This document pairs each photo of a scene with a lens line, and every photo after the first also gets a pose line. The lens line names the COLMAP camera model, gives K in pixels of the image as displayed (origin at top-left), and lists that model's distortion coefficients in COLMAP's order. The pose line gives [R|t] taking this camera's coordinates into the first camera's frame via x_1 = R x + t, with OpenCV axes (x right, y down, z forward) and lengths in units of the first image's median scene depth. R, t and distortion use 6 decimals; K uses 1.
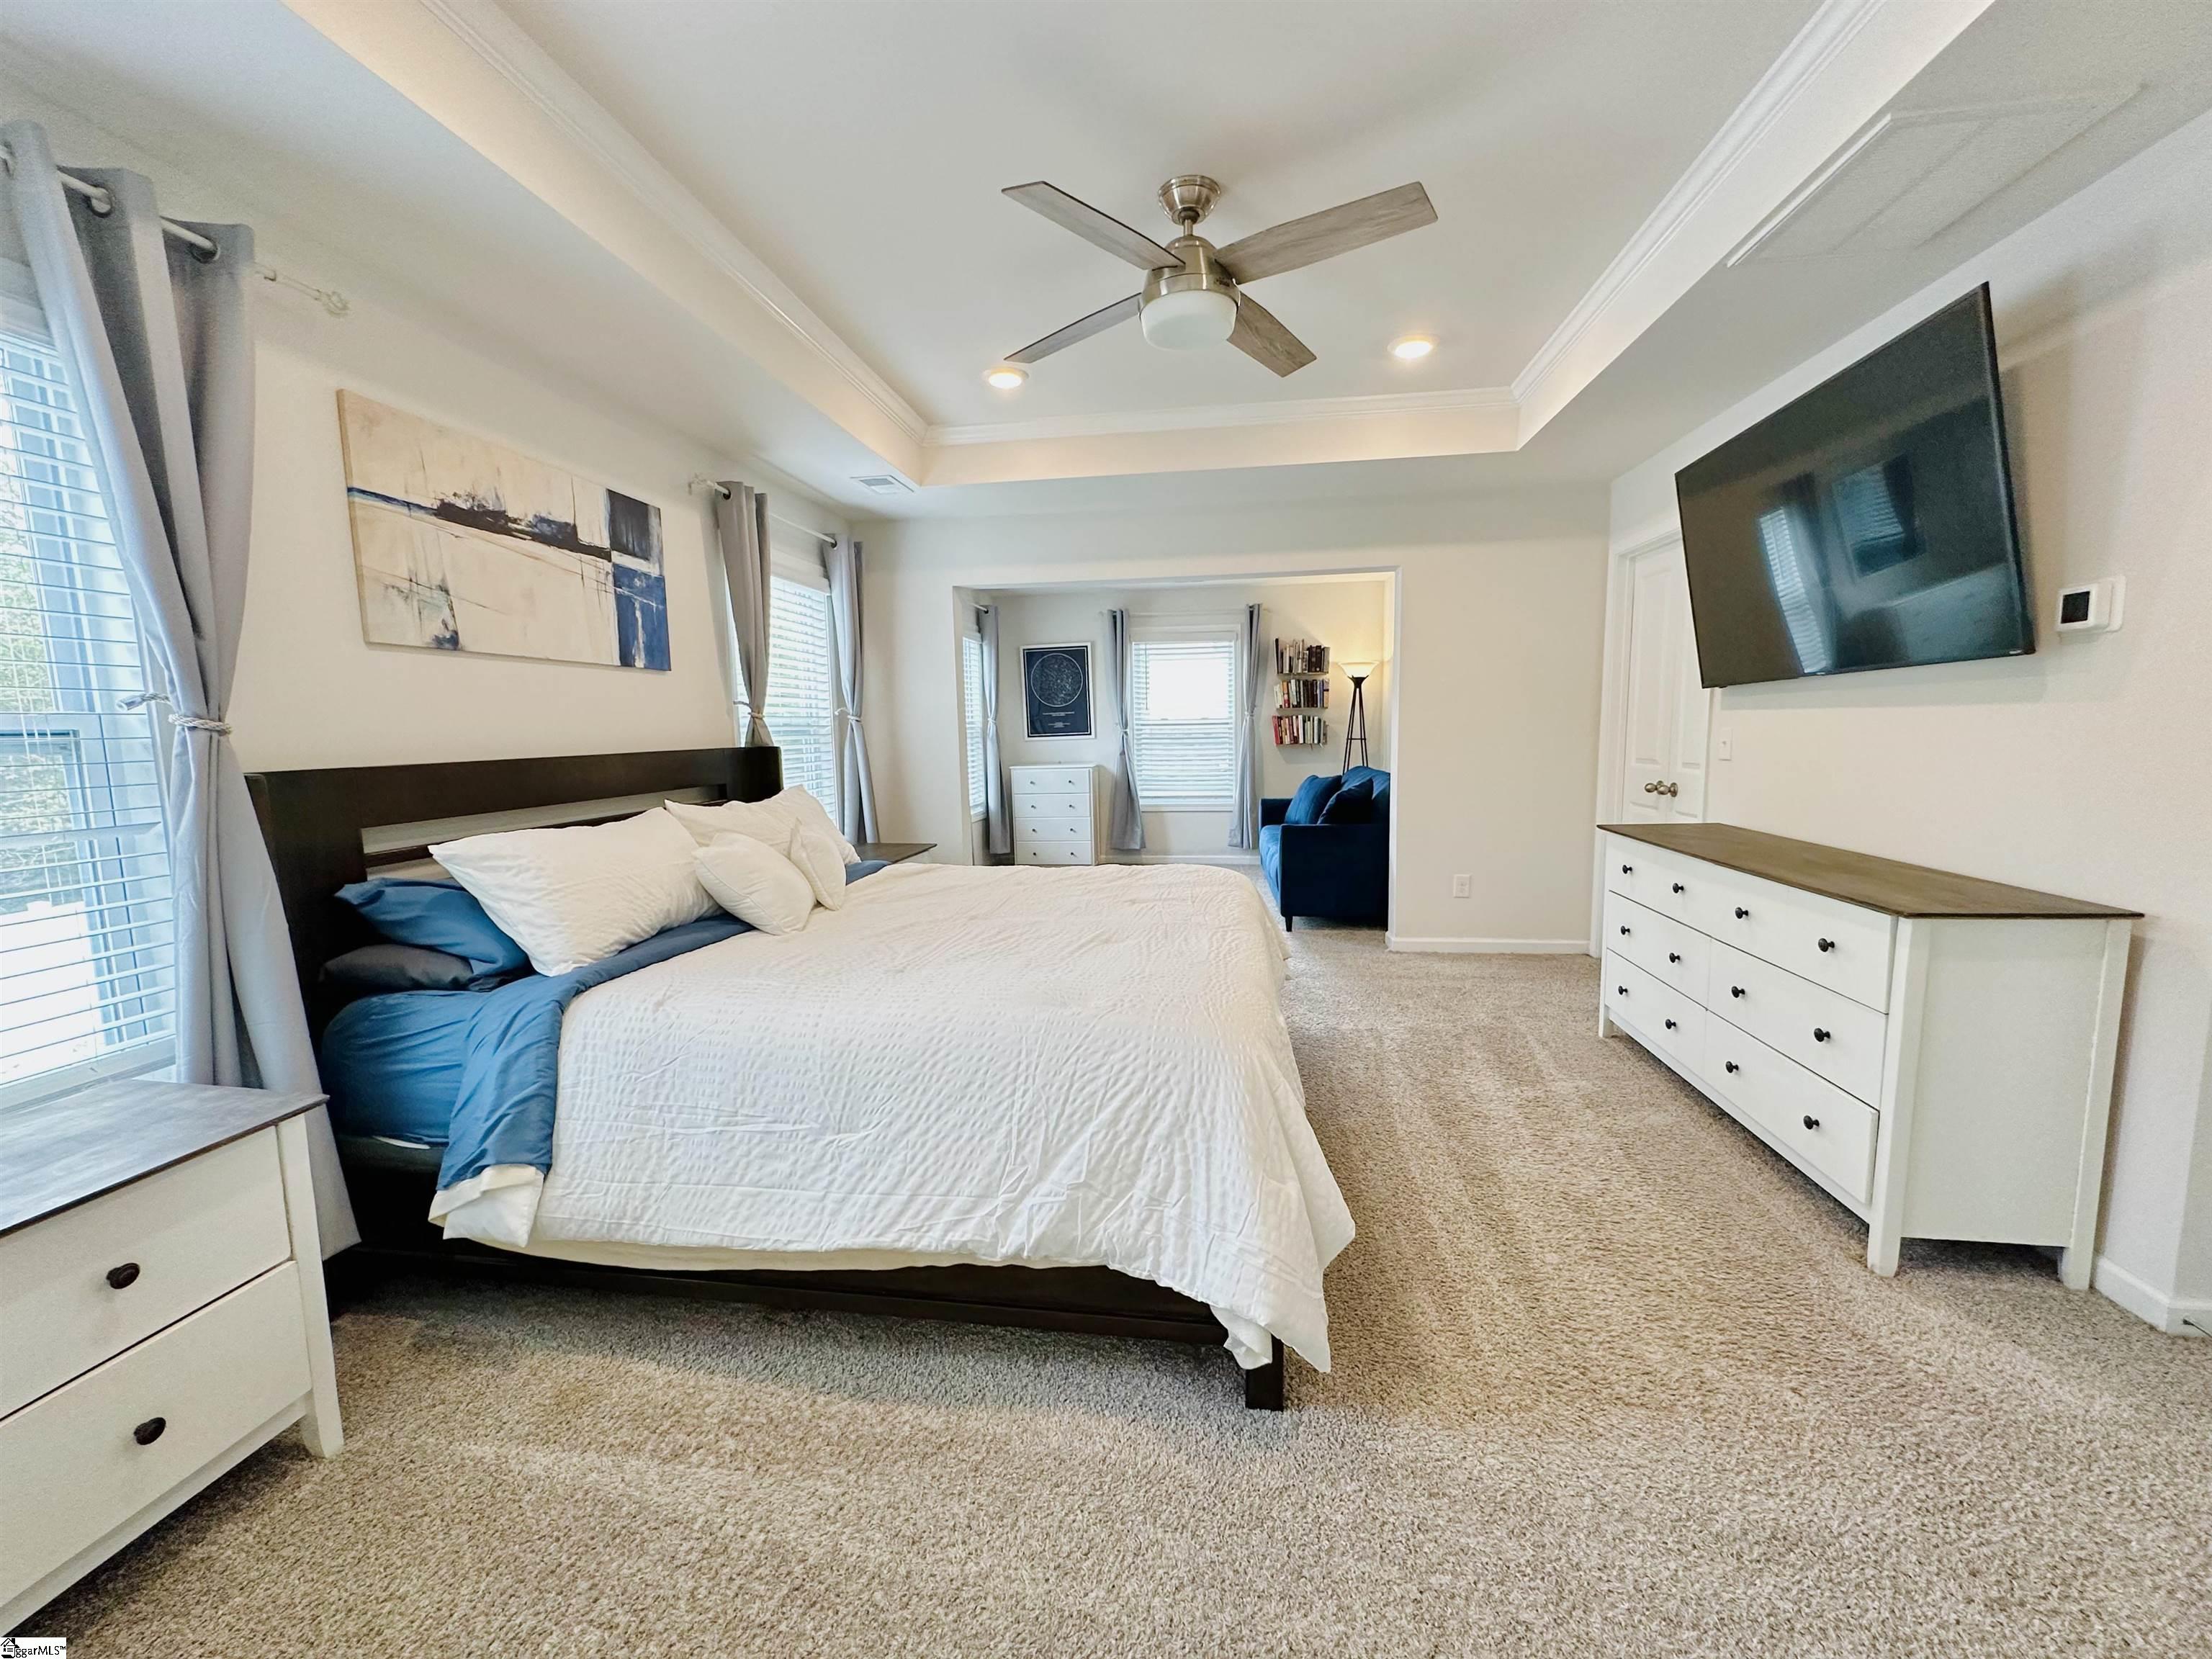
lens RADIAL K [[879.6, 0, 1108.1], [0, 879.6, 828.9], [0, 0, 1]] dist [-0.001148, -0.000239]
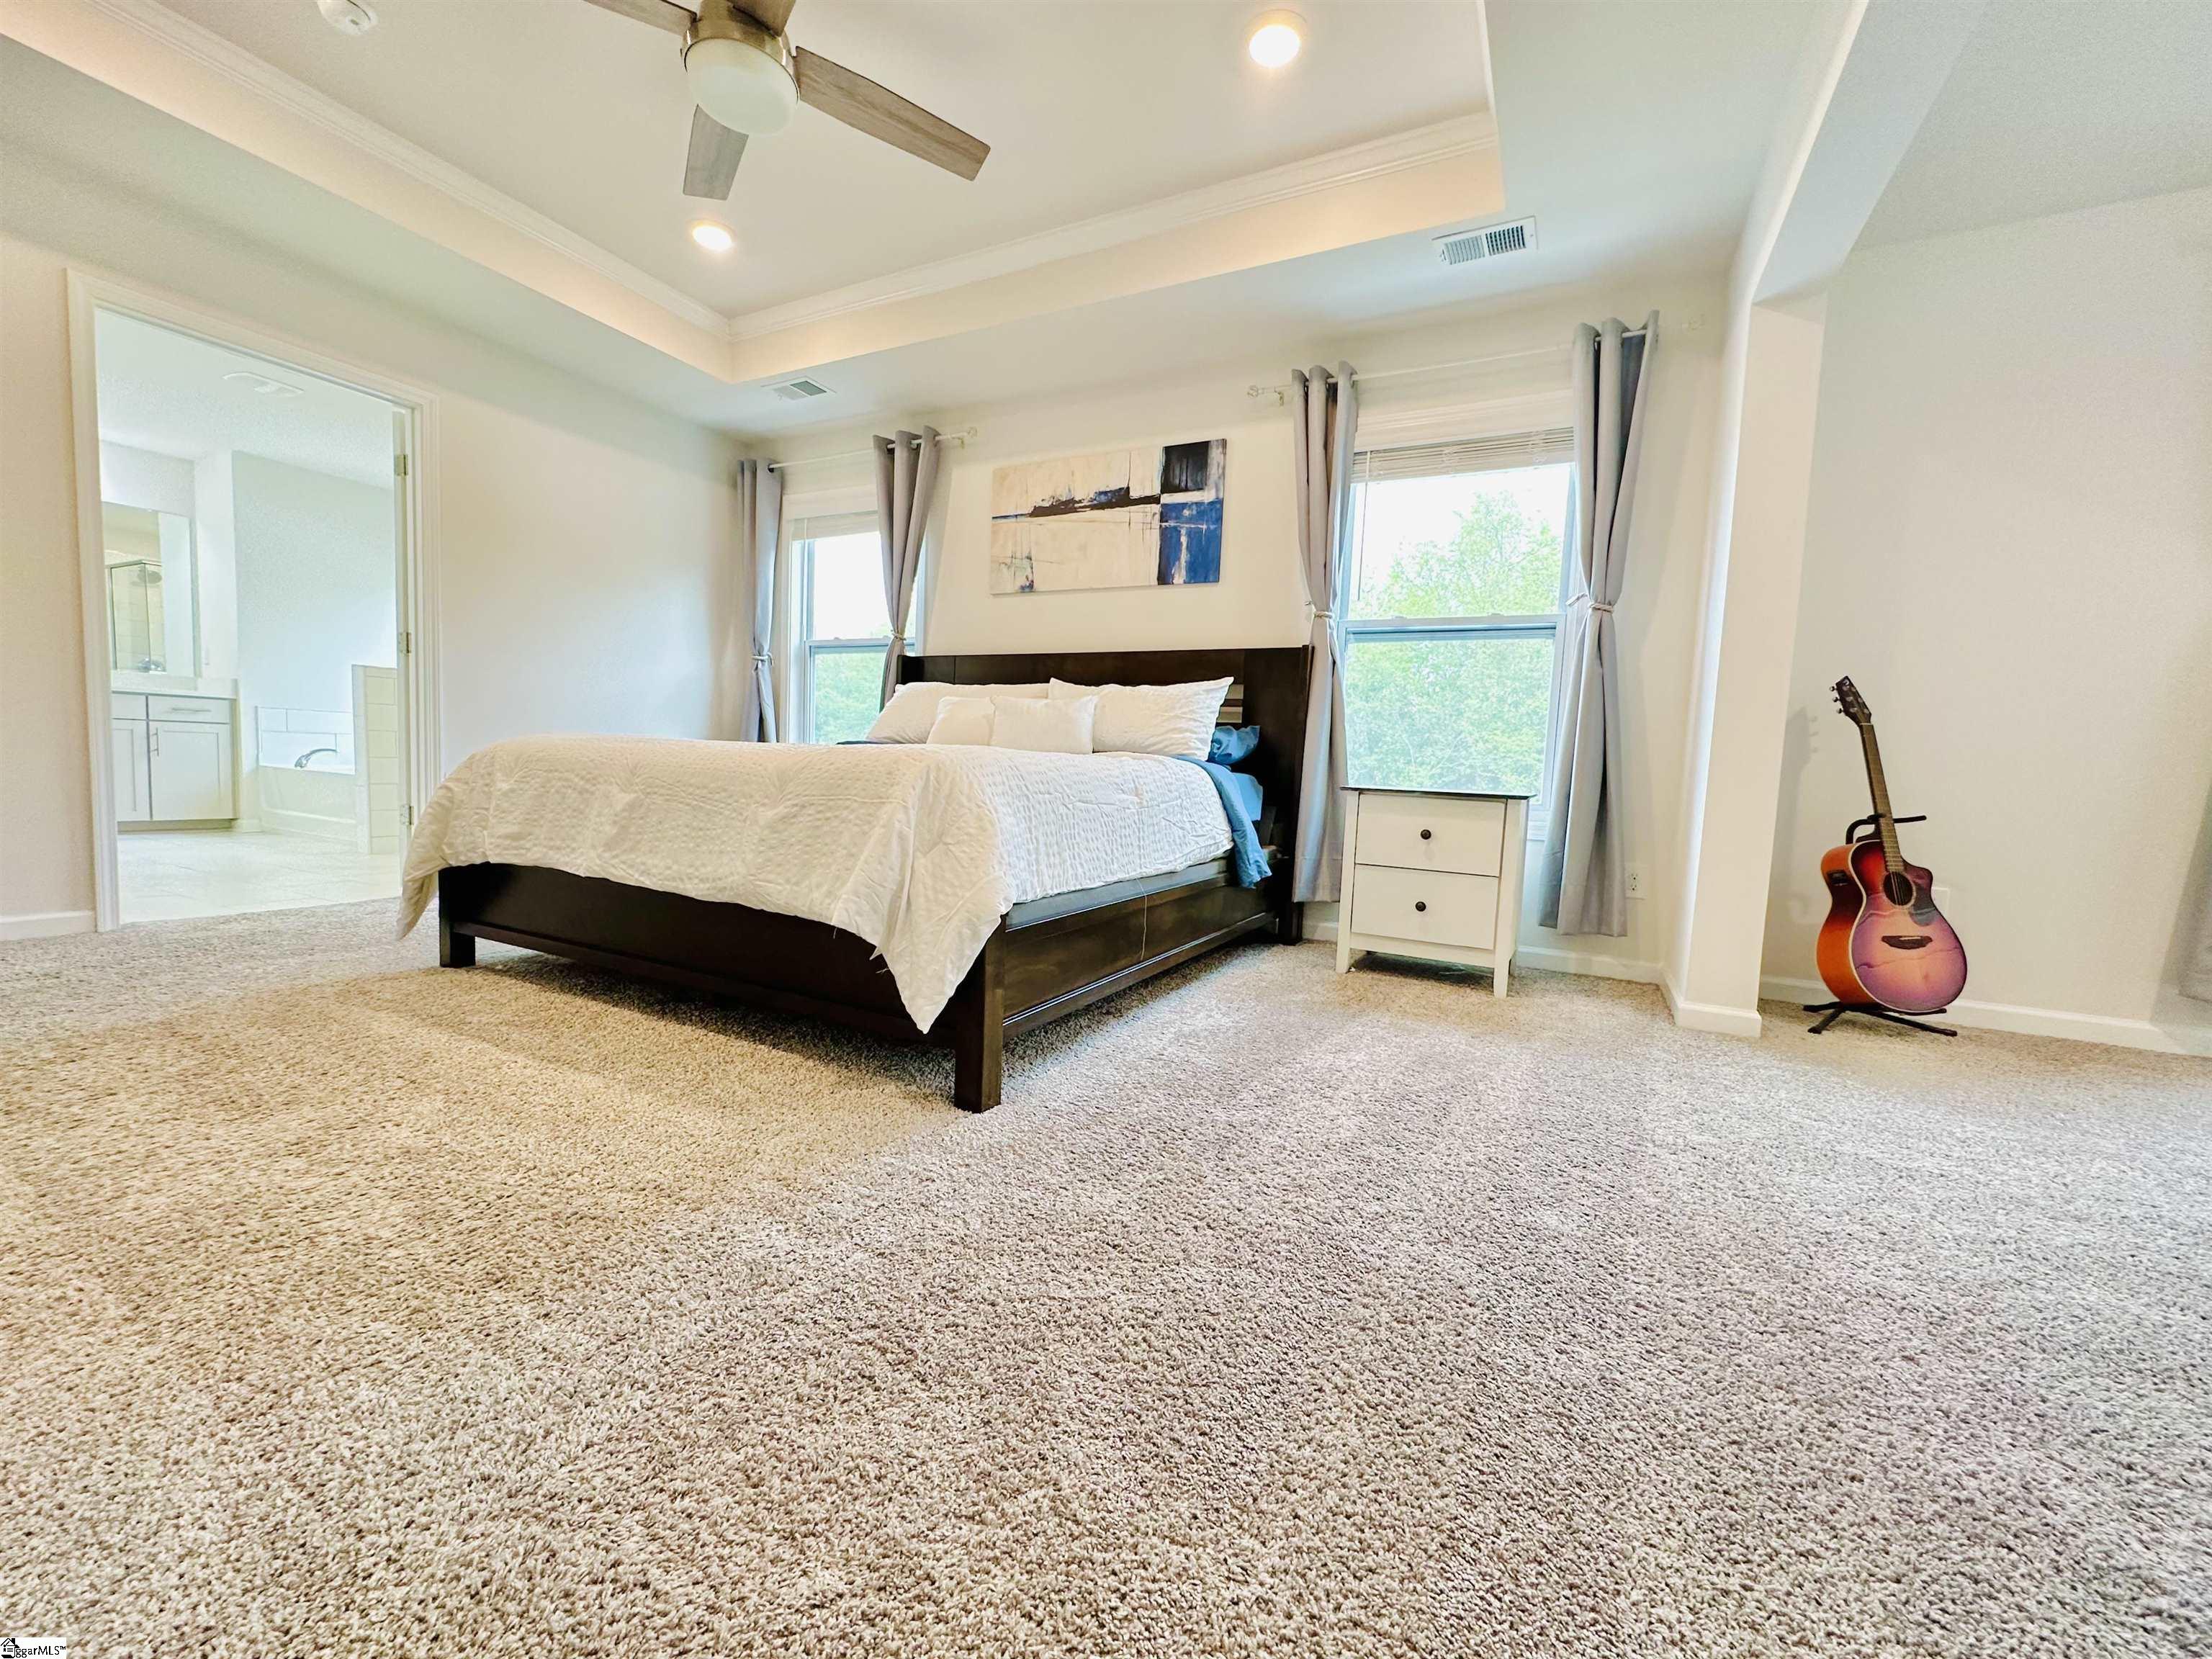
lens RADIAL K [[879.6, 0, 1108.1], [0, 879.6, 827.1], [0, 0, 1]] dist [-0.001148, -0.000239]
pose [[-0.322344, 0.074473, -0.943689, 0.259733], [-0.146346, 0.980995, 0.127406, 0.002951], [0.935242, 0.179174, -0.305319, 0.514289]]
